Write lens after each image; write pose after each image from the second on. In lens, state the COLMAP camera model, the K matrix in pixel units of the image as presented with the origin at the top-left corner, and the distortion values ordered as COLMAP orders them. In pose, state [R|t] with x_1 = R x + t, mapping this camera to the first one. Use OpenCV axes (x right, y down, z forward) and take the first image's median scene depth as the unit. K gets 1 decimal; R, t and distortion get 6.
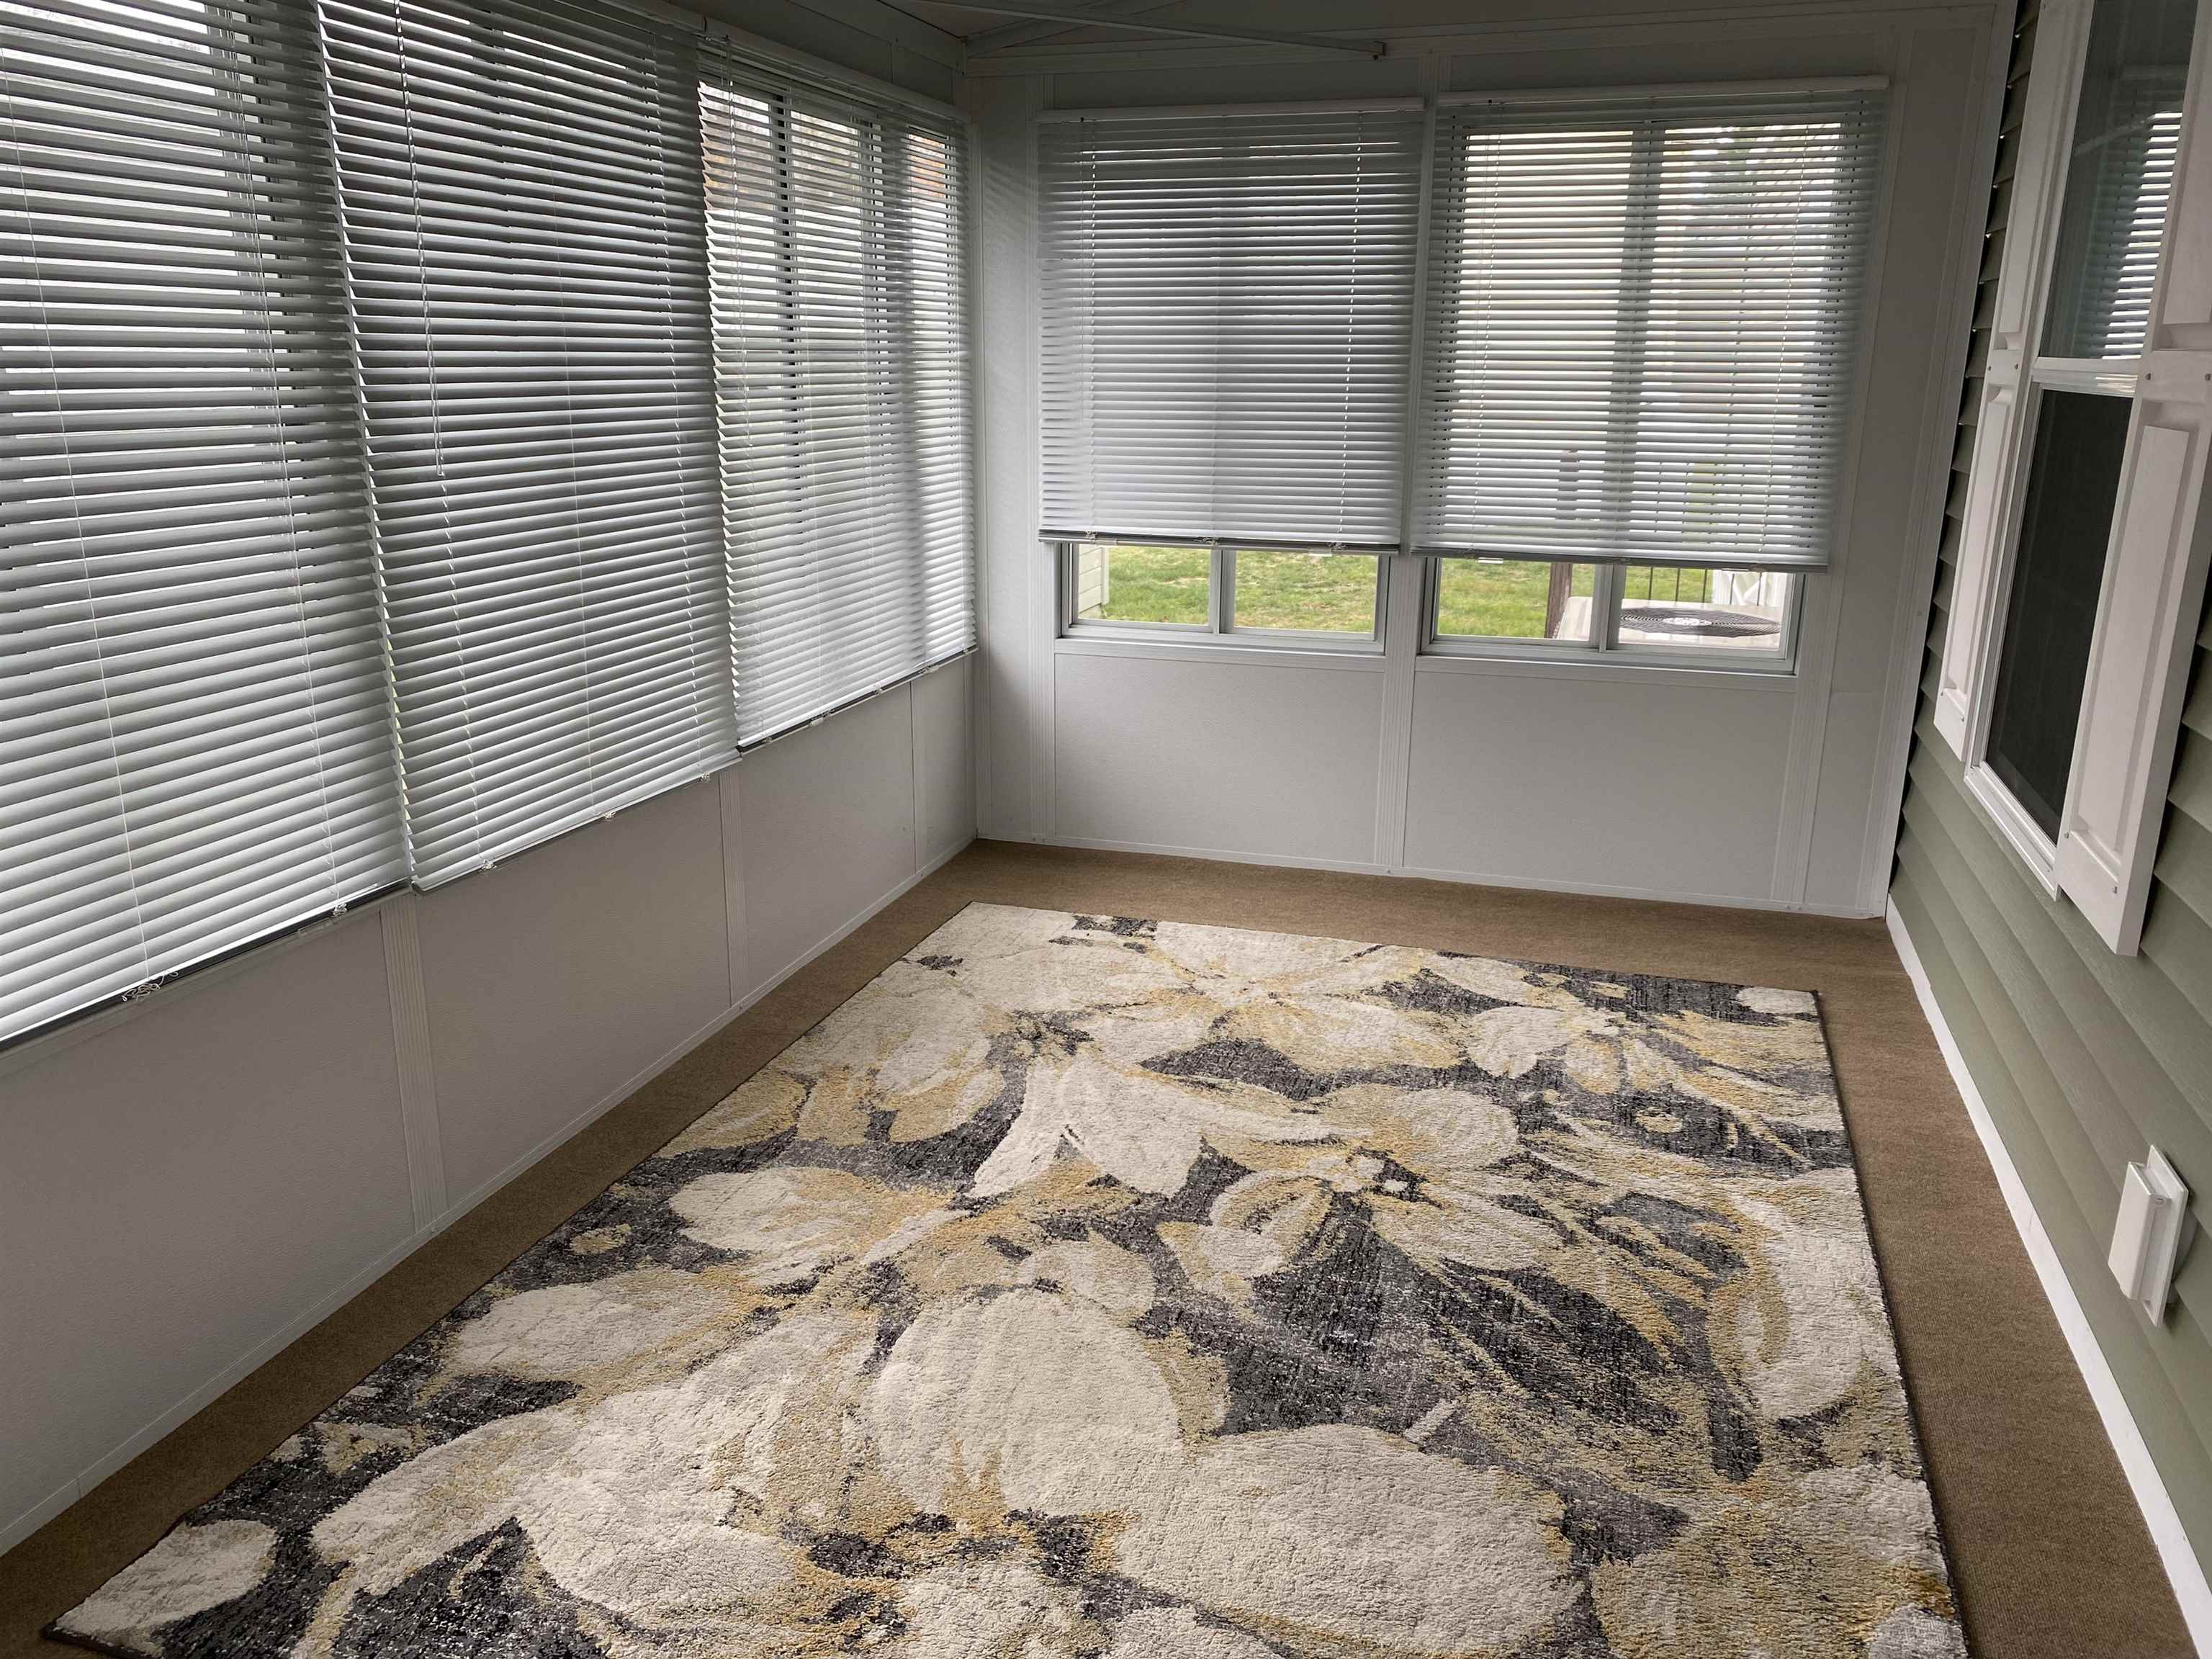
lens RADIAL K [[1673.0, 0, 1051.0], [0, 1673.0, 810.1], [0, 0, 1]] dist [0.037210, -0.043296]
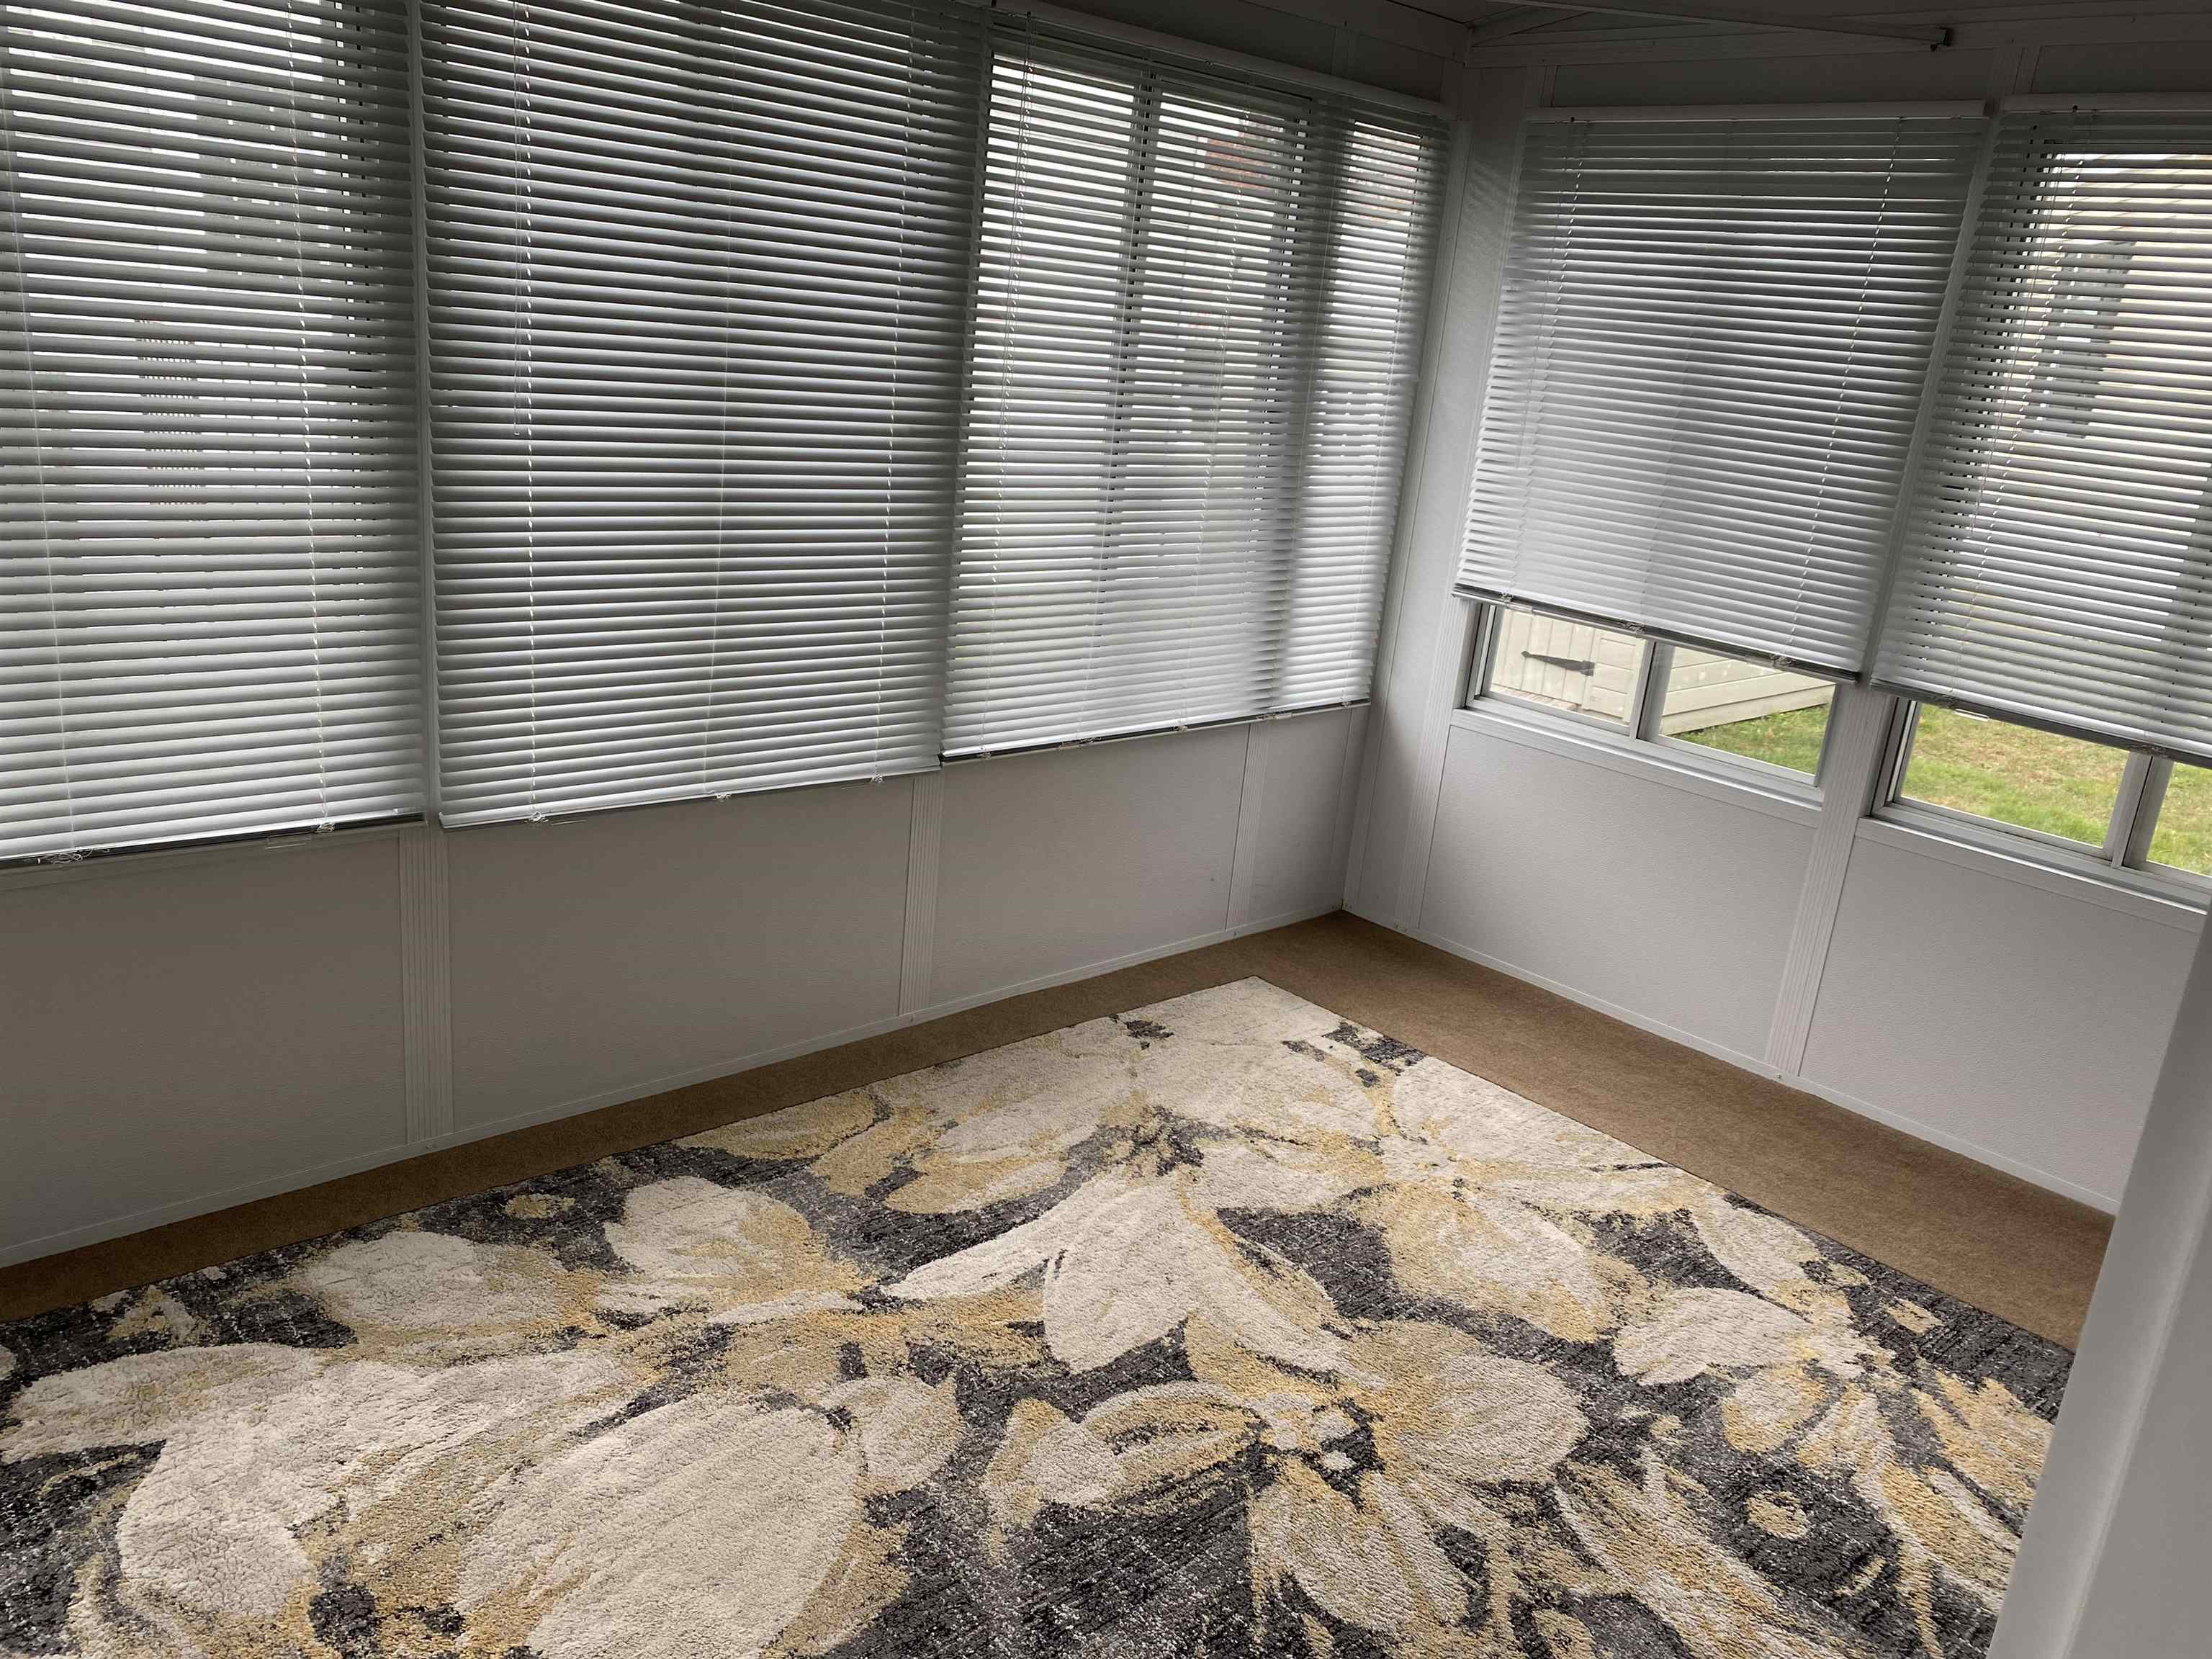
lens RADIAL K [[1673.0, 0, 1101.0], [0, 1673.0, 807.2], [0, 0, 1]] dist [0.037210, -0.043296]
pose [[0.870293, 0.212361, -0.444402, 0.356729], [-0.213182, 0.975793, 0.048806, -0.082760], [0.444008, 0.052263, 0.894497, 0.203537]]
